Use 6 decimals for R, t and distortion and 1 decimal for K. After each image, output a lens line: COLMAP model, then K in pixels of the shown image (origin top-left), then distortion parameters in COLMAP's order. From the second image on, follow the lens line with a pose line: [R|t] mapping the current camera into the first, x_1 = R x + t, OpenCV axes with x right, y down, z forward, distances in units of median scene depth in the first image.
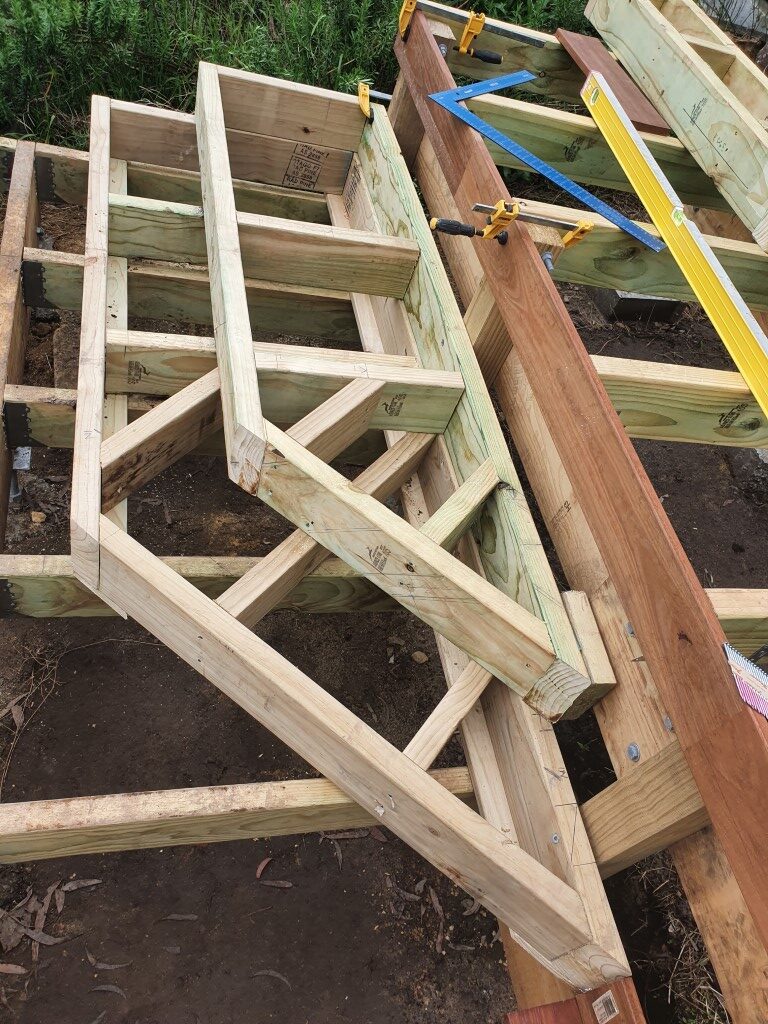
lens RADIAL K [[779.2, 0, 384.6], [0, 779.2, 499.1], [0, 0, 1]] dist [-0.001882, 0.044016]
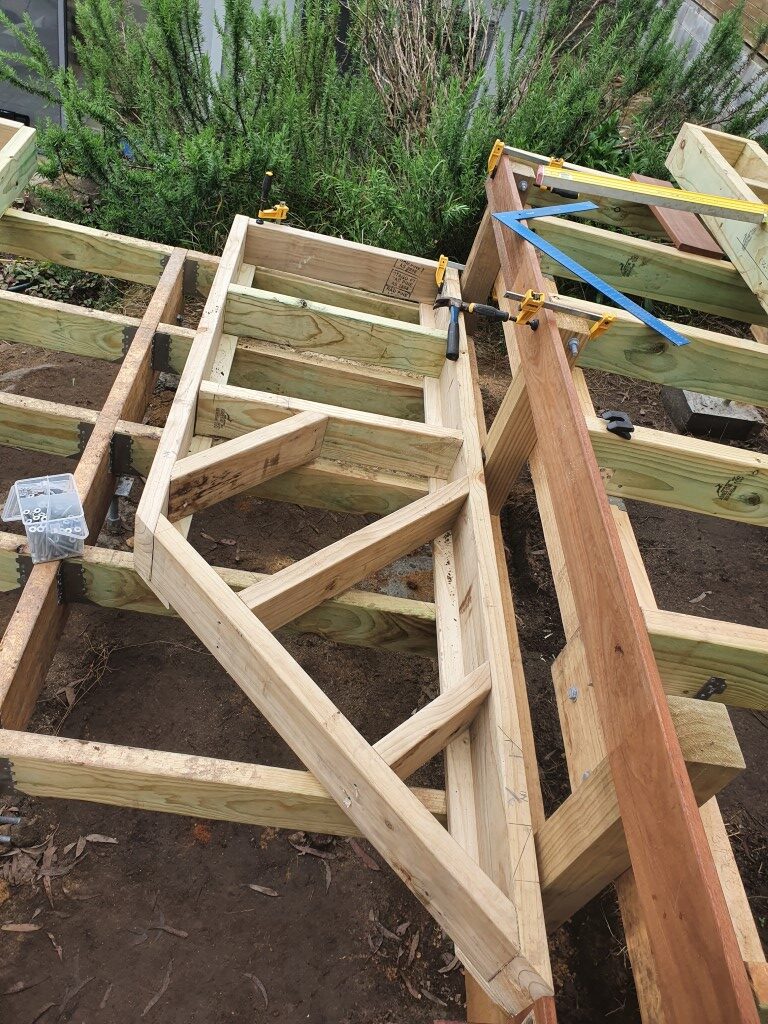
lens RADIAL K [[792.5, 0, 394.0], [0, 792.5, 507.0], [0, 0, 1]] dist [0.050954, -0.048525]
pose [[0.978183, 0.095108, -0.184694, 0.201925], [-0.127108, 0.977217, -0.169974, 0.162298], [0.164320, 0.189742, 0.967986, -0.124410]]
